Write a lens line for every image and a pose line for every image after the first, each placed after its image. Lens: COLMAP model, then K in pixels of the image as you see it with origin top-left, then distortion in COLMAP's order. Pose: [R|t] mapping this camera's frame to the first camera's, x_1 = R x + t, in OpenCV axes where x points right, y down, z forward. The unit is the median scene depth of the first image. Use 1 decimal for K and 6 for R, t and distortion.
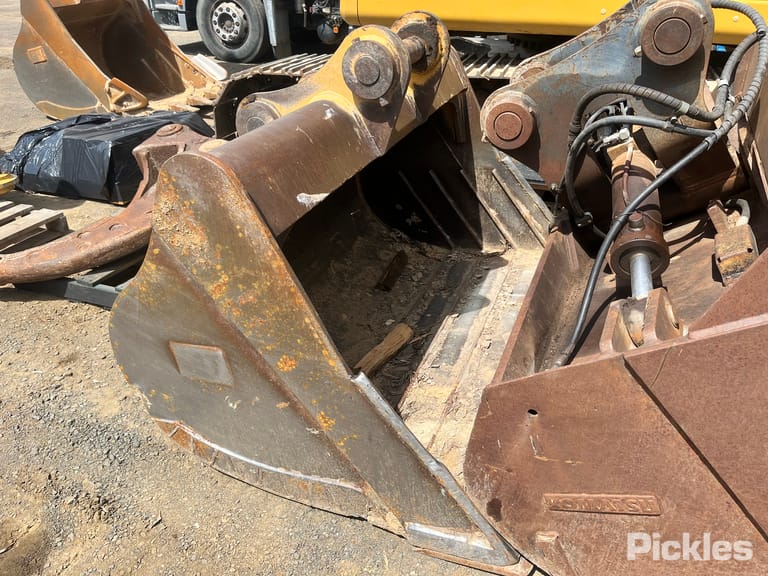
lens RADIAL K [[581.9, 0, 383.3], [0, 581.9, 290.1], [0, 0, 1]] dist [0.047165, -0.065639]
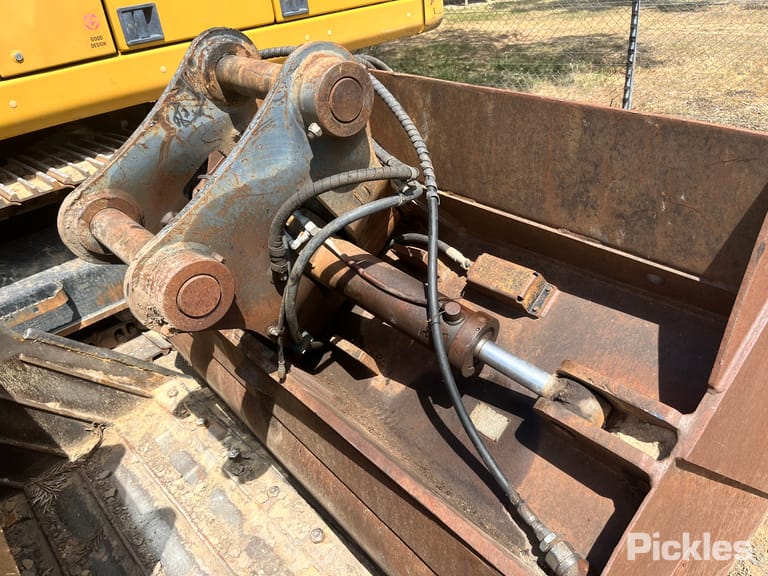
lens RADIAL K [[581.9, 0, 385.0], [0, 581.9, 285.9], [0, 0, 1]] dist [0.047165, -0.065639]
pose [[0.430338, -0.489783, 0.758236, -0.140478], [0.554252, 0.806375, 0.206311, -0.262130], [-0.712470, 0.331471, 0.618477, 0.404748]]
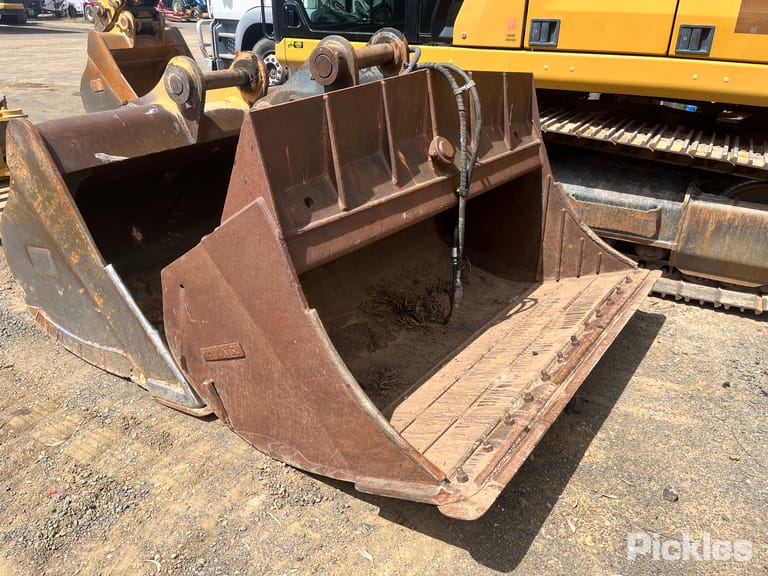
lens RADIAL K [[581.9, 0, 386.6], [0, 581.9, 288.3], [0, 0, 1]] dist [0.047165, -0.065639]
pose [[0.982637, 0.093592, -0.160204, 0.760712], [-0.107609, 0.990875, -0.081166, 0.202997], [0.151146, 0.096996, 0.983741, -0.346390]]
